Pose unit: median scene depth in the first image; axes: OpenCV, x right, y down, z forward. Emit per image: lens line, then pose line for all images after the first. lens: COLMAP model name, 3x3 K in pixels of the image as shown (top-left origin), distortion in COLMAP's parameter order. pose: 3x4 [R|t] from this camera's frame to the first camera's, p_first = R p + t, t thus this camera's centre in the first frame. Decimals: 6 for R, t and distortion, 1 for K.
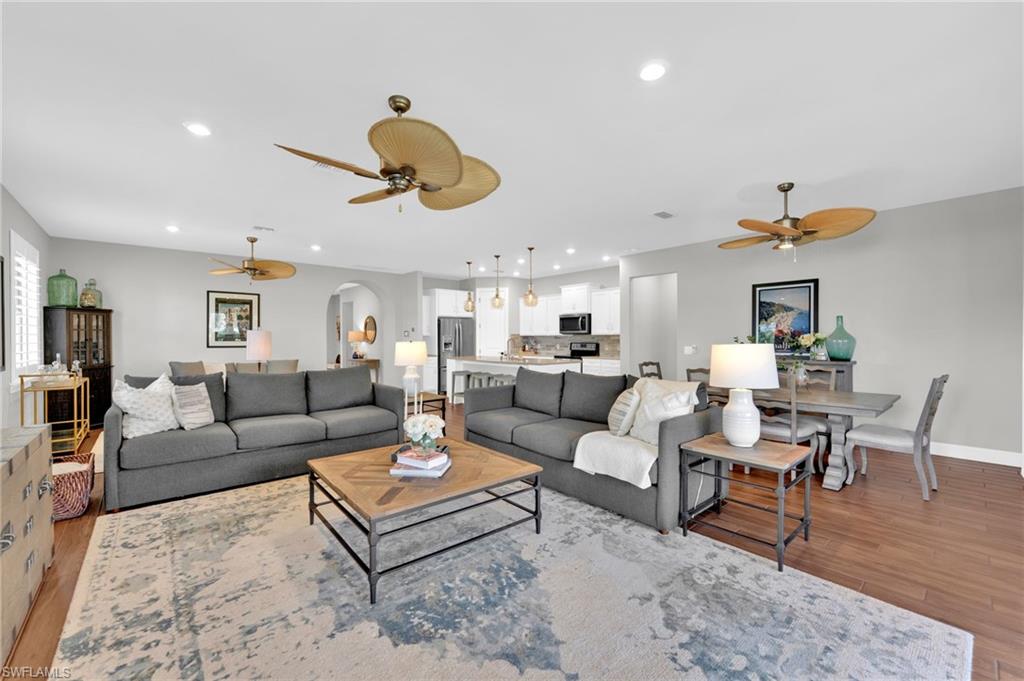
lens RADIAL K [[412.4, 0, 512.0], [0, 412.4, 340.5], [0, 0, 1]] dist [-0.001505, -0.000184]
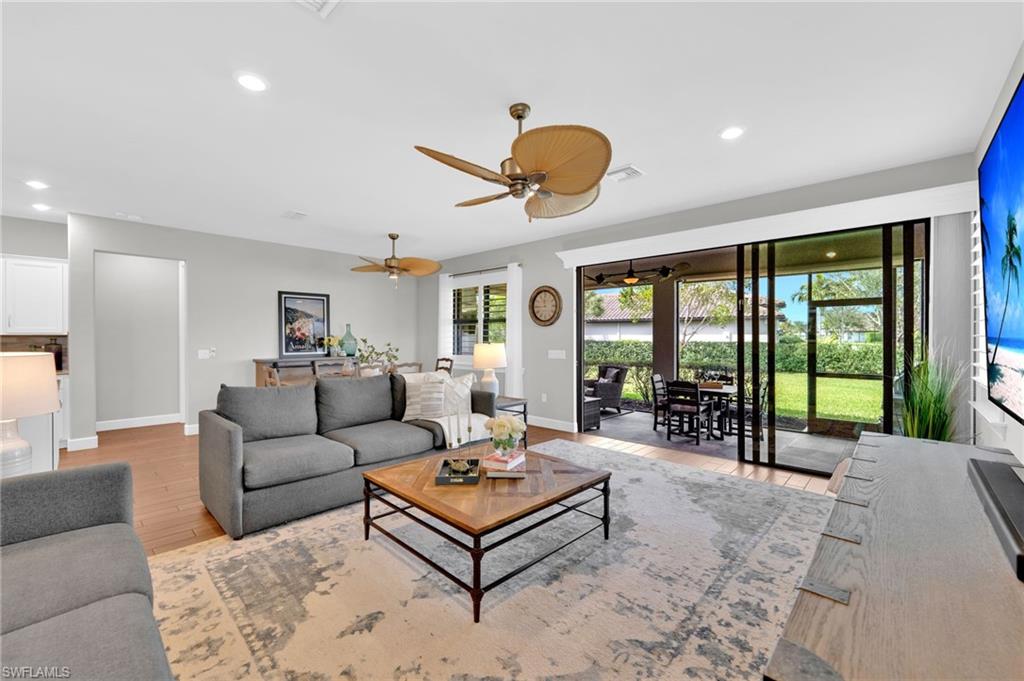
lens RADIAL K [[412.4, 0, 512.0], [0, 412.4, 340.5], [0, 0, 1]] dist [-0.001505, -0.000184]
pose [[-0.089049, -0.004434, 0.996017, -1.697516], [0.005407, 0.999973, 0.004935, -0.019511], [-0.996013, 0.005825, -0.089023, 1.468597]]
